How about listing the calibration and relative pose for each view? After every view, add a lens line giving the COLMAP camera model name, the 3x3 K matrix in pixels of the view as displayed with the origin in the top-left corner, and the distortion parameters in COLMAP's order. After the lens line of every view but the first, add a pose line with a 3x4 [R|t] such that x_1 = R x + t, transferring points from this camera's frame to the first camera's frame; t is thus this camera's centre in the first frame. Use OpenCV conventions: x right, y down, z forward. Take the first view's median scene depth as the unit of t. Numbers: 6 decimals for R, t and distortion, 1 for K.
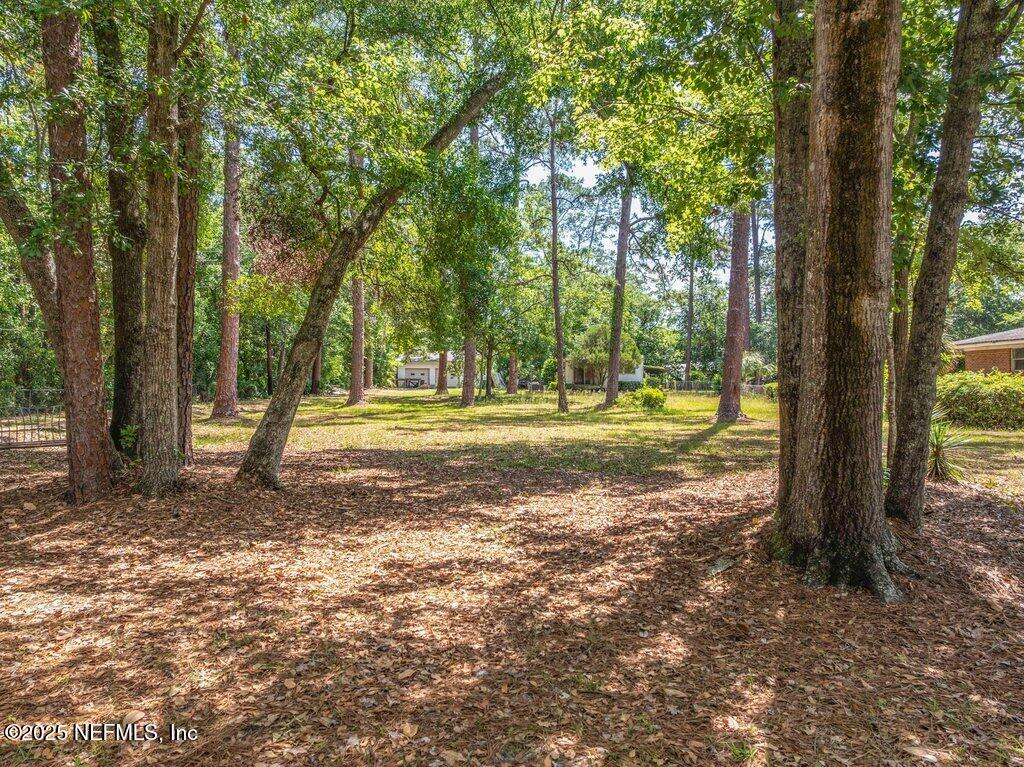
lens RADIAL K [[712.8, 0, 514.0], [0, 712.8, 384.3], [0, 0, 1]] dist [-0.047915, 0.011853]
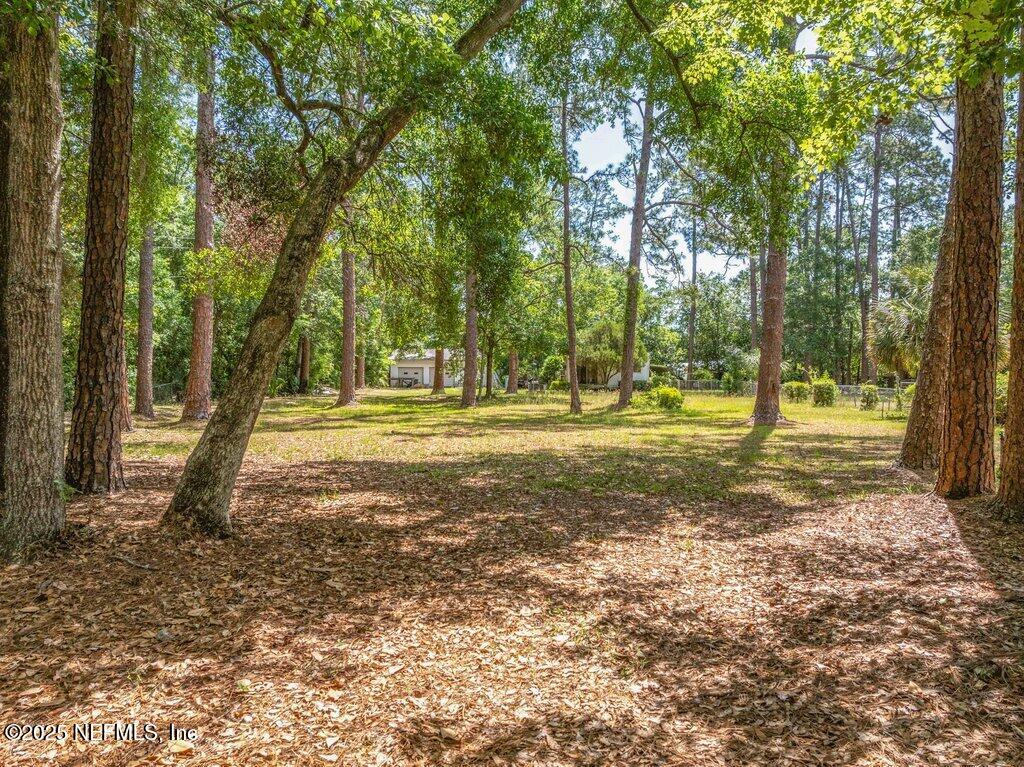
lens RADIAL K [[712.8, 0, 510.7], [0, 712.8, 382.9], [0, 0, 1]] dist [-0.047915, 0.011853]
pose [[0.999970, -0.000223, 0.007745, -0.038559], [0.000238, 0.999998, -0.001889, 0.002874], [-0.007745, 0.001891, 0.999968, 0.178003]]
